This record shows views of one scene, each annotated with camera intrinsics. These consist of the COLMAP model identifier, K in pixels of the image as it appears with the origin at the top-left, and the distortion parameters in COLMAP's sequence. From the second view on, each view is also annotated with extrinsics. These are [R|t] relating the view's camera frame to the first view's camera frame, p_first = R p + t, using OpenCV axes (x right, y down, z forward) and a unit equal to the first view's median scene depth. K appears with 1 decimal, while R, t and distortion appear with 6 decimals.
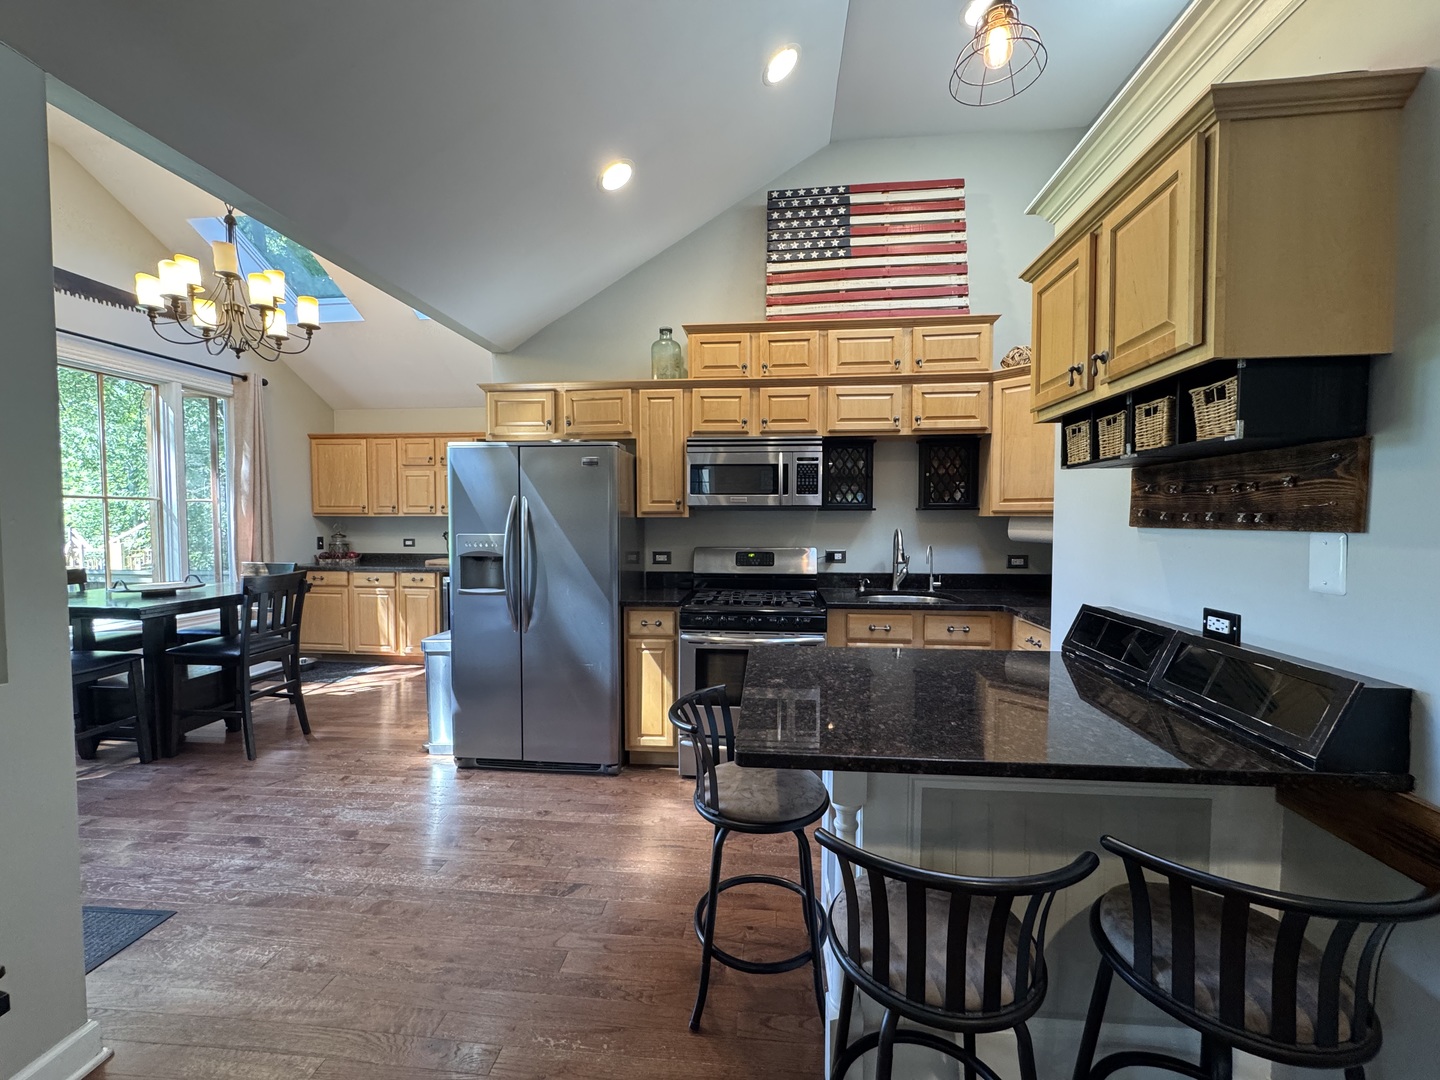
lens RADIAL K [[577.5, 0, 718.9], [0, 577.5, 538.8], [0, 0, 1]] dist [0.000011, -0.000121]
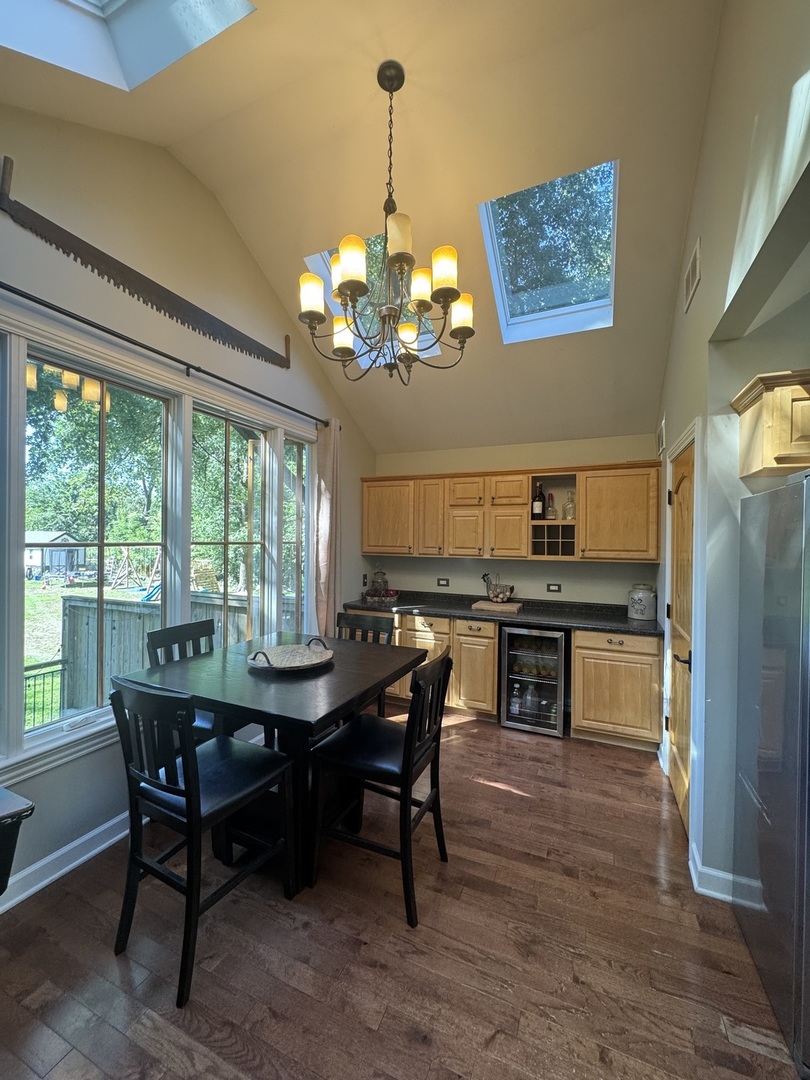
lens RADIAL K [[433.1, 0, 407.0], [0, 433.1, 539.3], [0, 0, 1]] dist [0.000011, -0.000121]
pose [[0.951249, 0.011329, -0.308216, -0.389841], [-0.022314, 0.999234, -0.032139, -0.045250], [0.307616, 0.037449, 0.950773, 0.281052]]
